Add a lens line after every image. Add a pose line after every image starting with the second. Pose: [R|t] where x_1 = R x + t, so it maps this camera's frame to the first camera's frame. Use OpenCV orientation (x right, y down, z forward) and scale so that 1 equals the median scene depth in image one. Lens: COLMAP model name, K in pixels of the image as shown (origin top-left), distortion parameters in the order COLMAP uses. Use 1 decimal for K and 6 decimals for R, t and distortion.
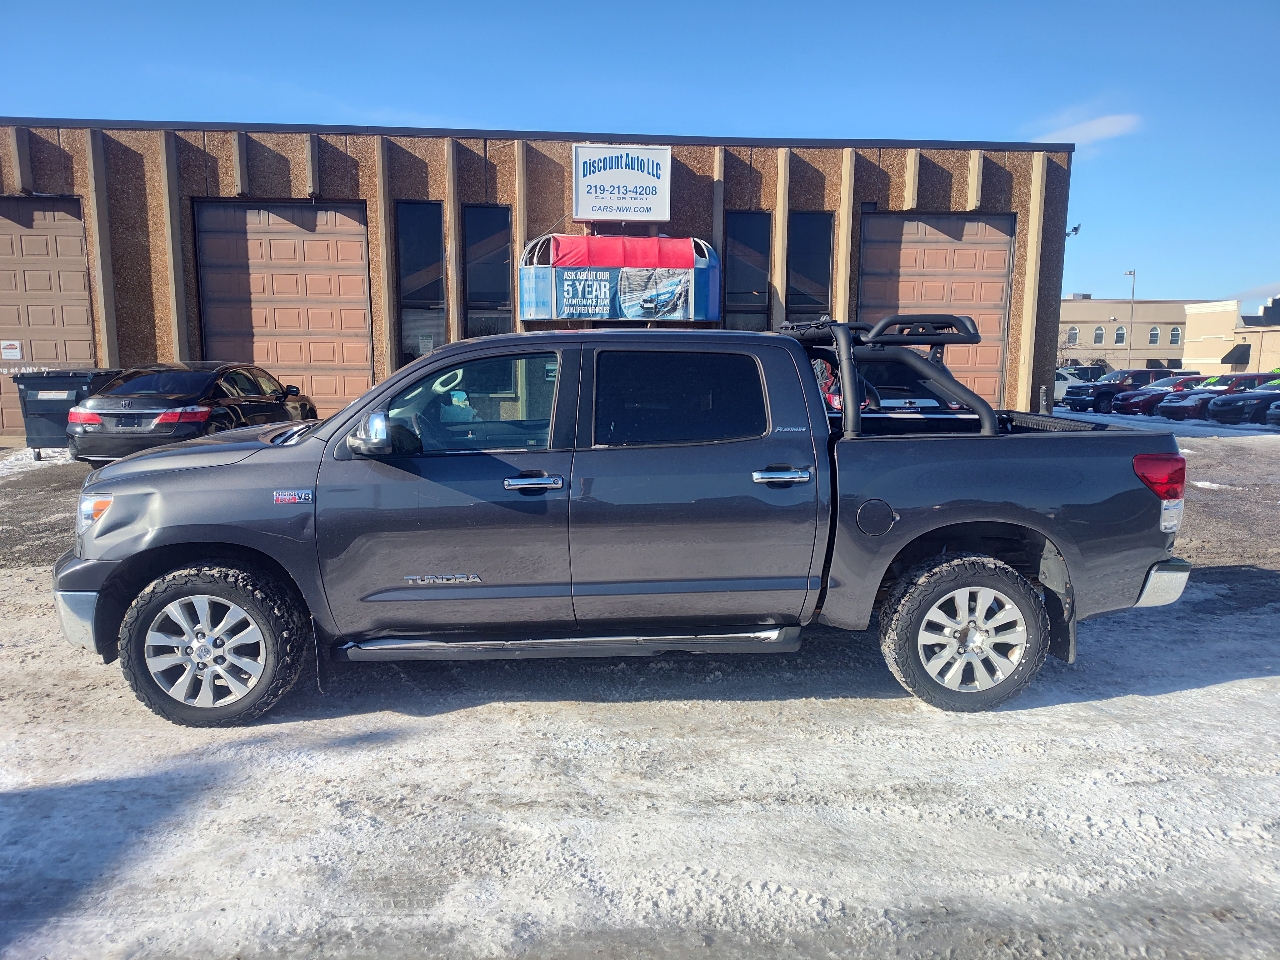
lens RADIAL K [[872.5, 0, 646.0], [0, 872.5, 484.6], [0, 0, 1]] dist [0.042397, -0.041638]
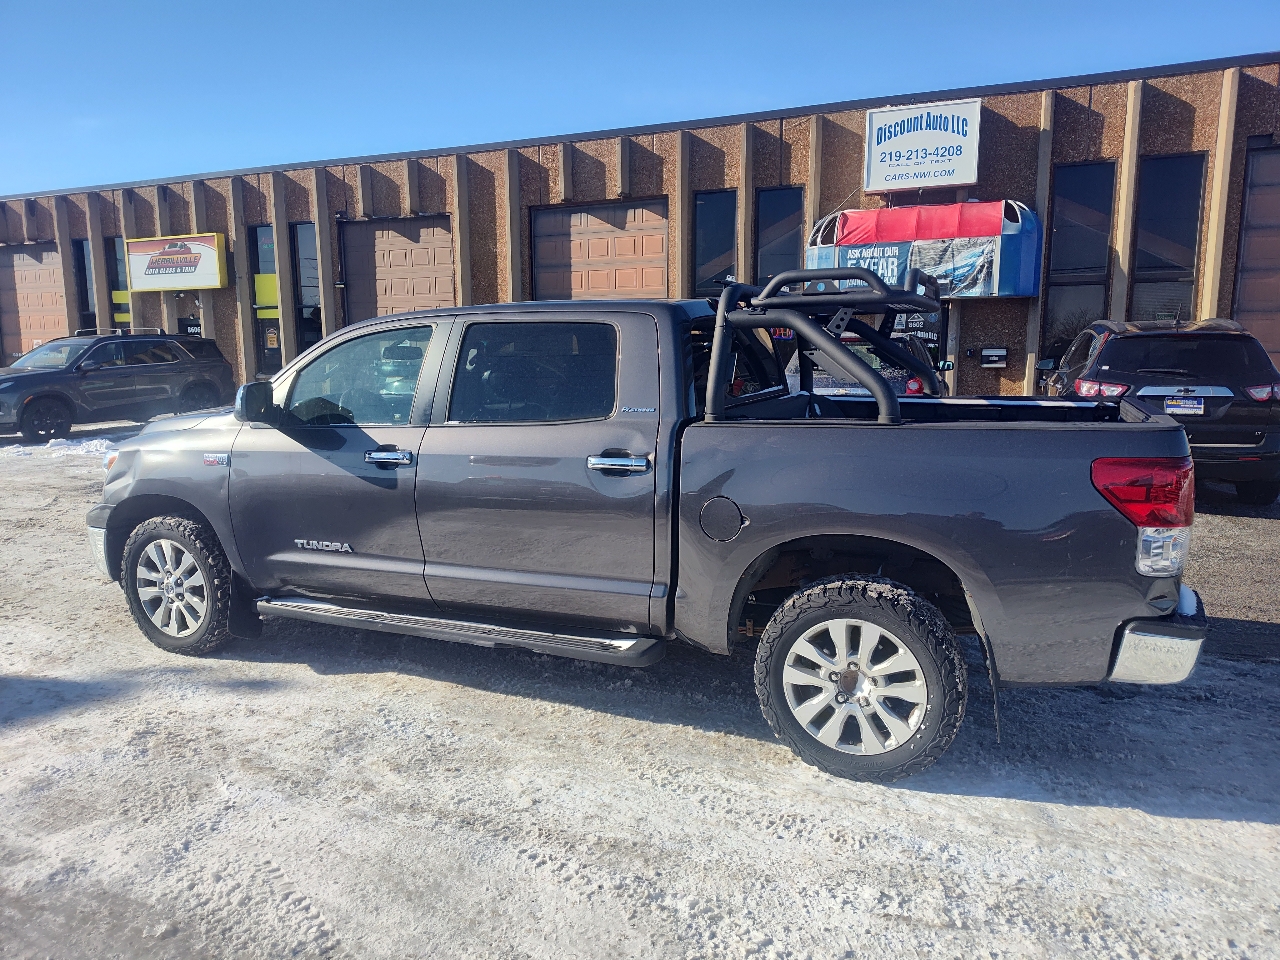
lens RADIAL K [[872.5, 0, 646.7], [0, 872.5, 489.3], [0, 0, 1]] dist [0.042397, -0.041638]
pose [[0.887301, 0.061270, -0.457103, 0.157323], [-0.054253, 0.998121, 0.028474, -0.002576], [0.457989, -0.000466, 0.888958, 0.066320]]
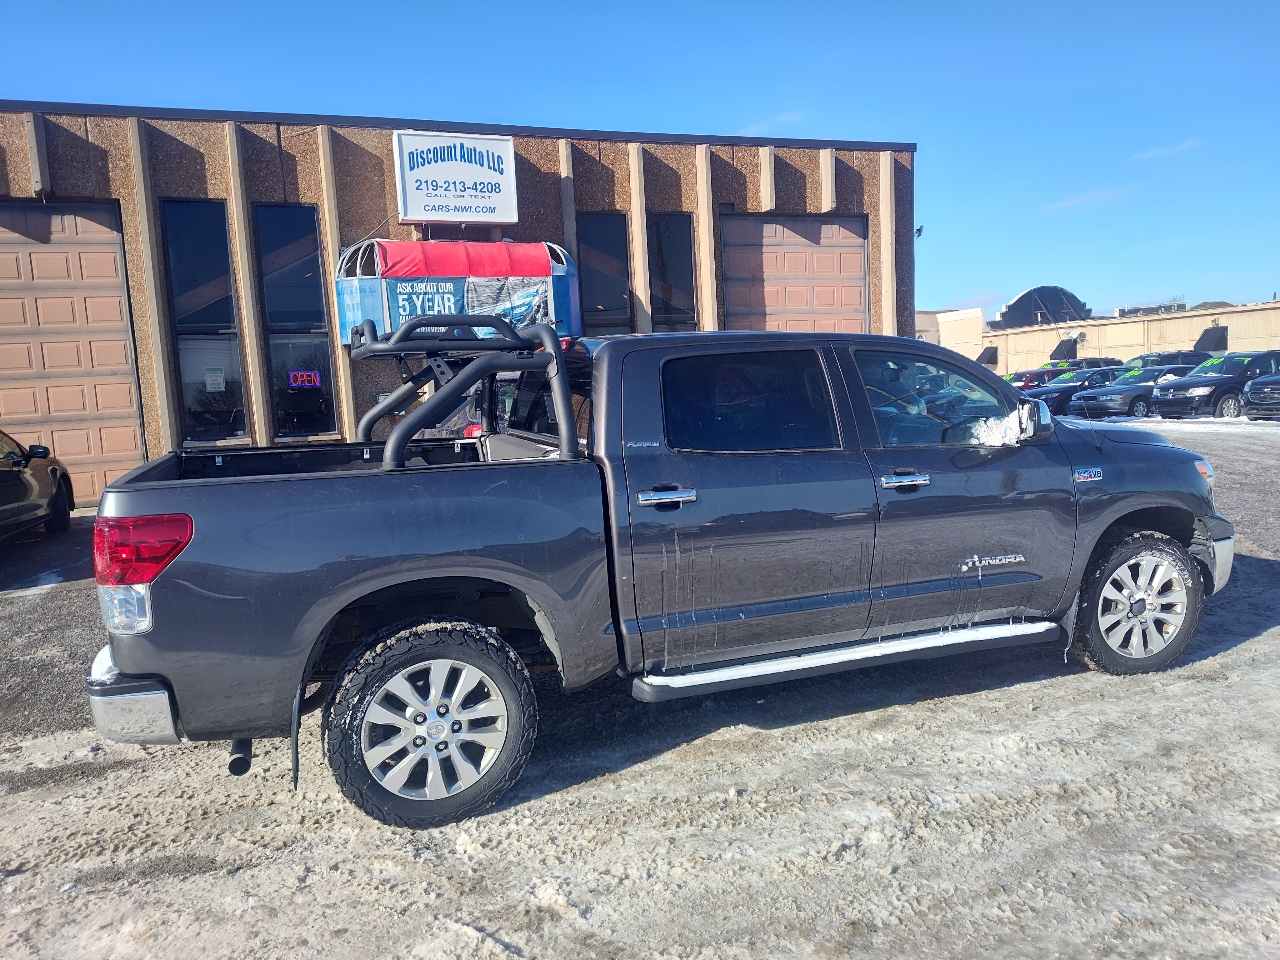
lens RADIAL K [[872.5, 0, 654.3], [0, 872.5, 503.9], [0, 0, 1]] dist [0.042397, -0.041638]
pose [[0.961745, -0.090087, 0.258711, -0.092696], [0.092479, 0.995710, 0.002934, -0.015402], [-0.257865, 0.021104, 0.965950, 0.137357]]
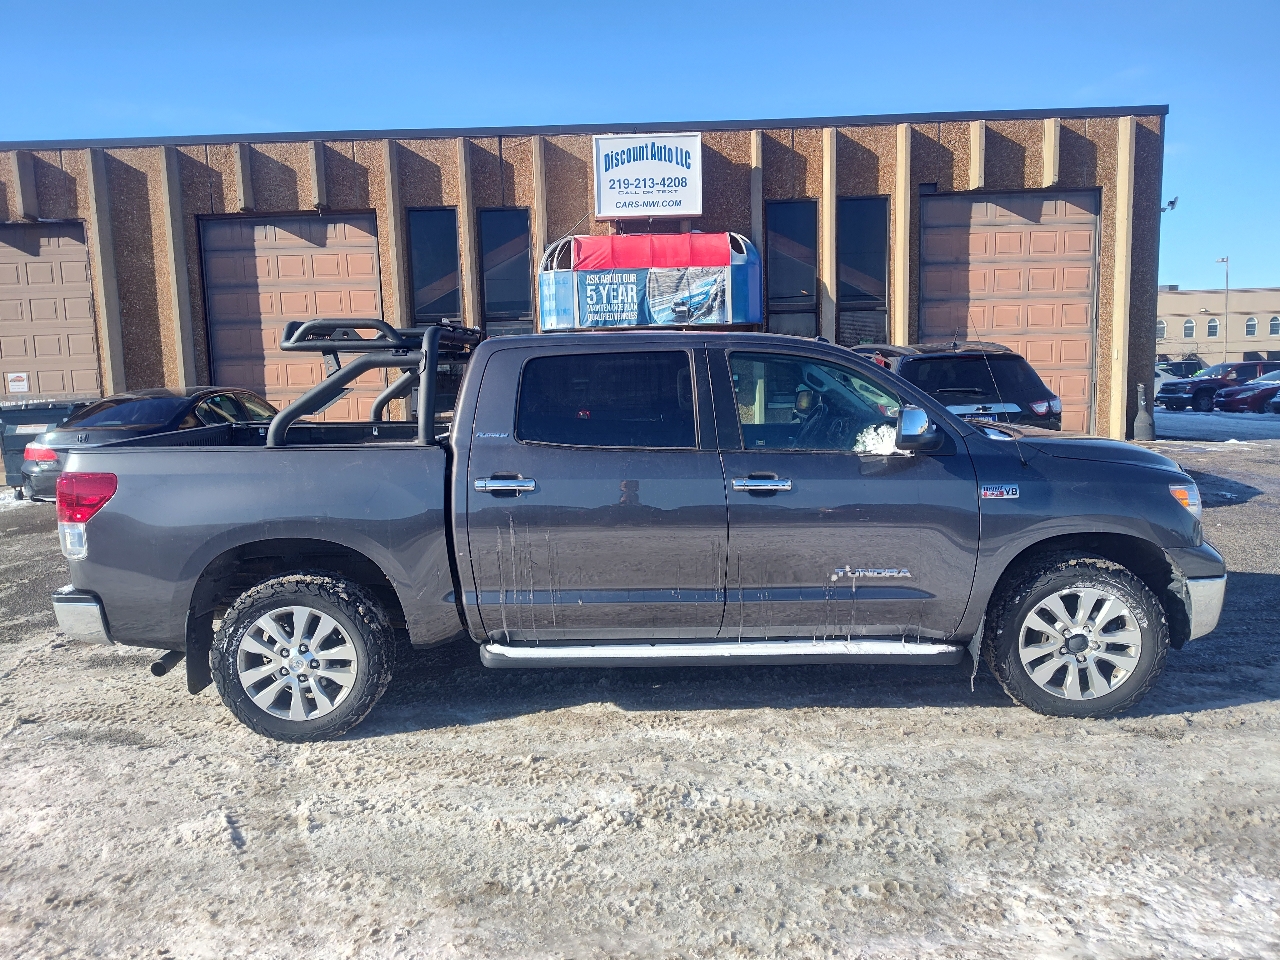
lens RADIAL K [[872.5, 0, 641.5], [0, 872.5, 471.0], [0, 0, 1]] dist [0.042397, -0.041638]
pose [[0.996242, -0.025402, -0.082800, 0.032944], [0.022960, 0.999276, -0.030322, -0.011572], [0.083510, 0.028307, 0.996105, 0.105276]]
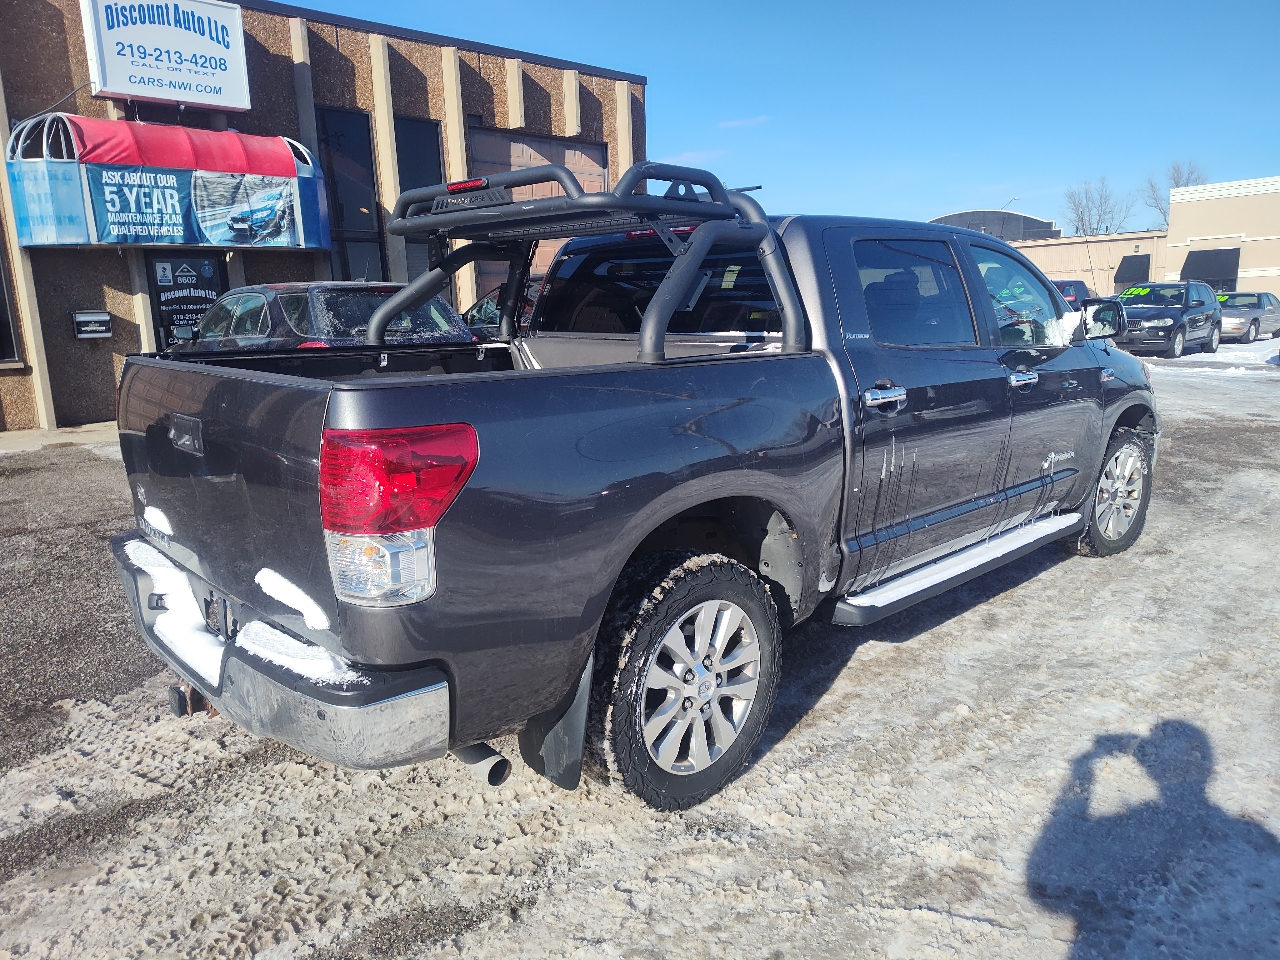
lens RADIAL K [[872.5, 0, 636.9], [0, 872.5, 462.5], [0, 0, 1]] dist [0.042397, -0.041638]
pose [[0.787151, -0.140027, 0.600654, -0.203183], [0.123260, 0.989955, 0.069251, -0.022254], [-0.604318, 0.019526, 0.796504, 0.229512]]
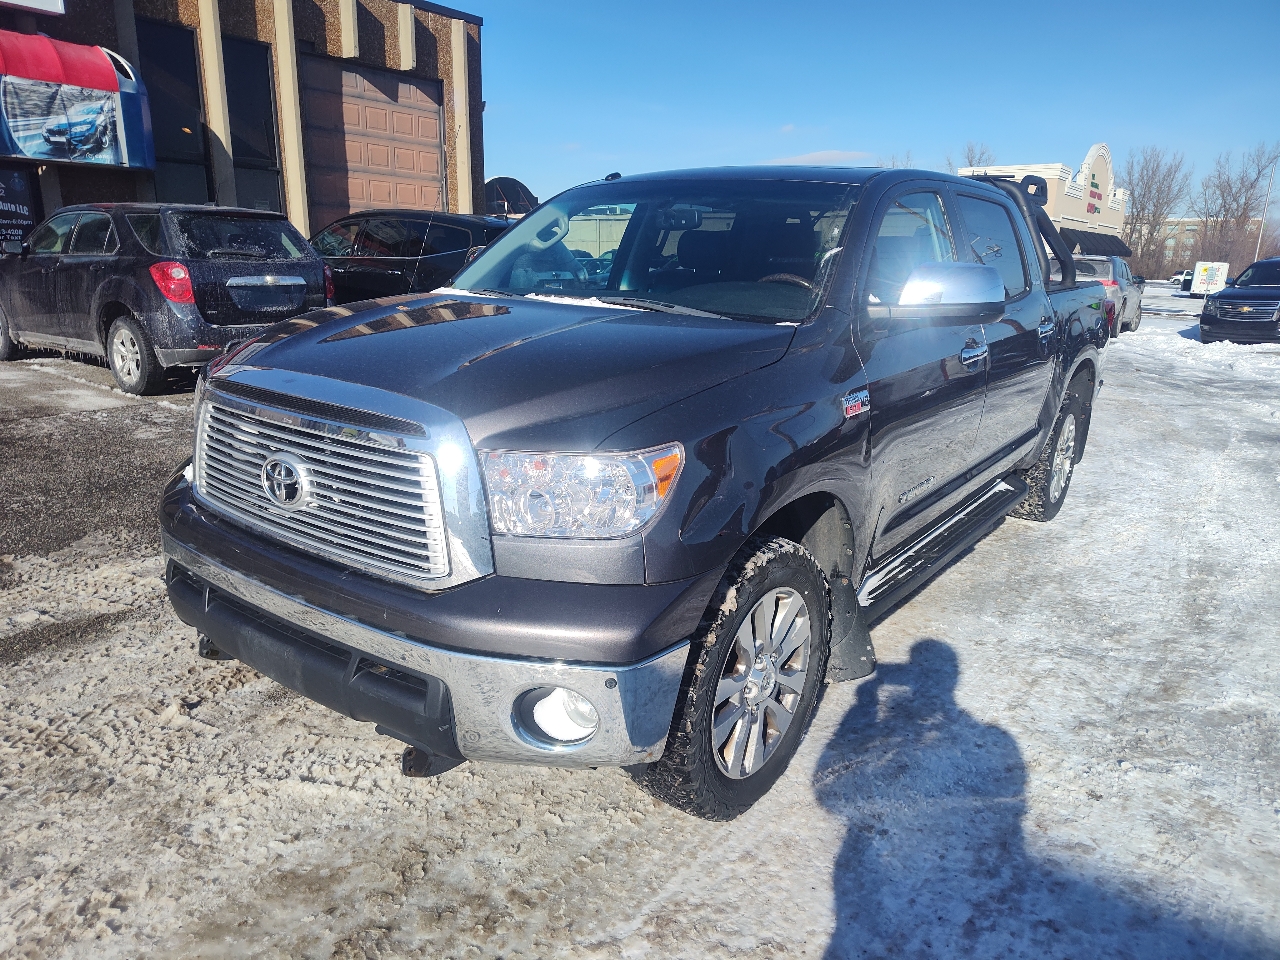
lens RADIAL K [[872.5, 0, 641.6], [0, 872.5, 477.4], [0, 0, 1]] dist [0.042397, -0.041638]
pose [[0.653276, -0.180509, 0.735287, -0.257496], [0.089314, 0.982755, 0.161910, -0.013102], [-0.751834, -0.040101, 0.658132, 0.181356]]
